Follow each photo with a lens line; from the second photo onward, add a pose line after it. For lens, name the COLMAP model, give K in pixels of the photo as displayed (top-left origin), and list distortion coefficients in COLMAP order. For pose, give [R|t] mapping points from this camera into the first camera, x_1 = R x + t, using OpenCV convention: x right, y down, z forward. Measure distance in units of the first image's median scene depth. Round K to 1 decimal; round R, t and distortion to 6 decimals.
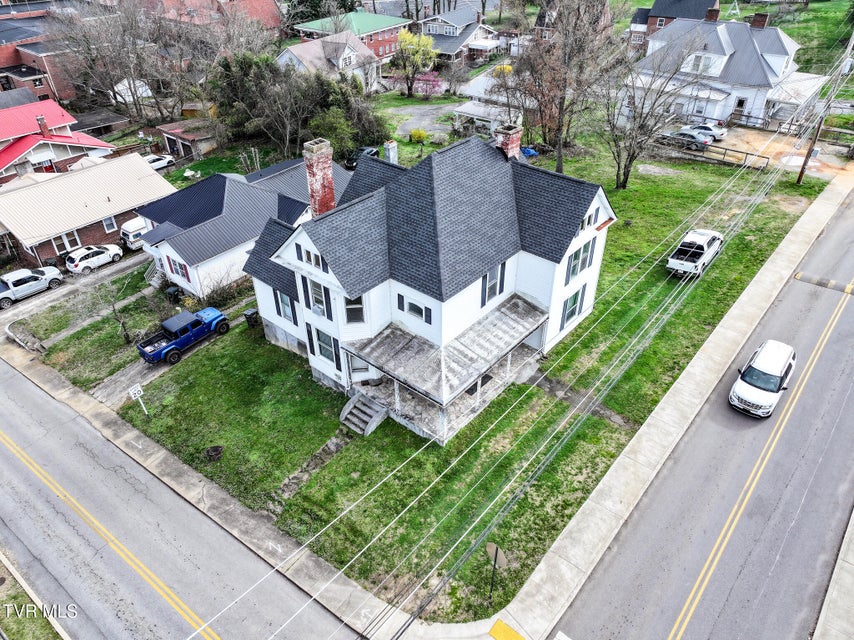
lens RADIAL K [[604.8, 0, 427.0], [0, 604.8, 320.0], [0, 0, 1]] dist [0.010205, 0.001725]
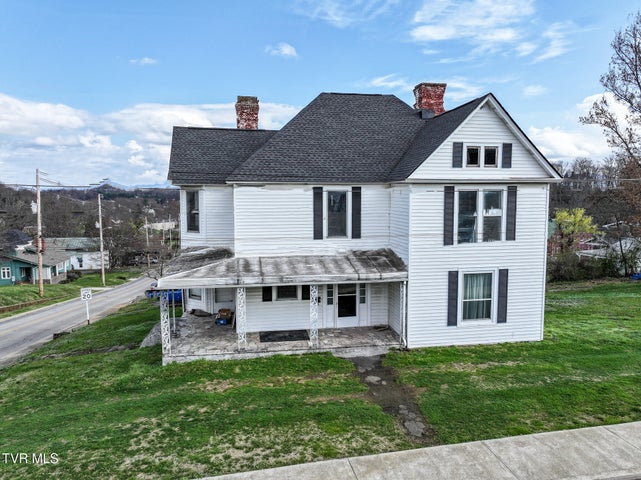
lens RADIAL K [[451.3, 0, 320.5], [0, 451.3, 240.0], [0, 0, 1]] dist [0.000265, 0.003668]
pose [[0.771727, 0.063549, -0.632771, 0.536344], [-0.374755, 0.849328, -0.371754, 0.224791], [0.513805, 0.524026, 0.679264, 0.692357]]
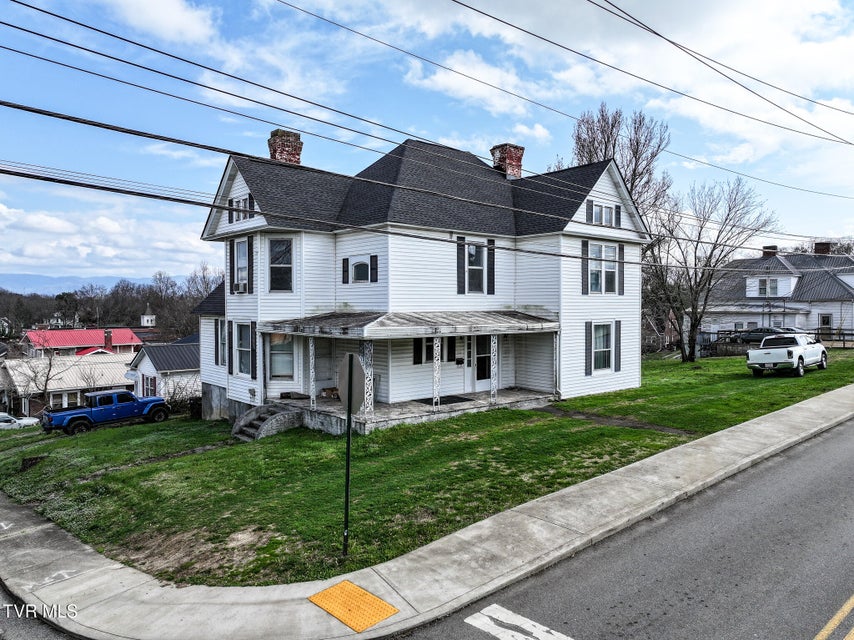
lens RADIAL K [[604.8, 0, 427.0], [0, 604.8, 320.0], [0, 0, 1]] dist [0.010205, 0.001725]
pose [[0.987717, 0.005953, -0.156140, 0.190157], [-0.093622, 0.822590, -0.560875, 0.471863], [0.125101, 0.568604, 0.813043, 0.490174]]
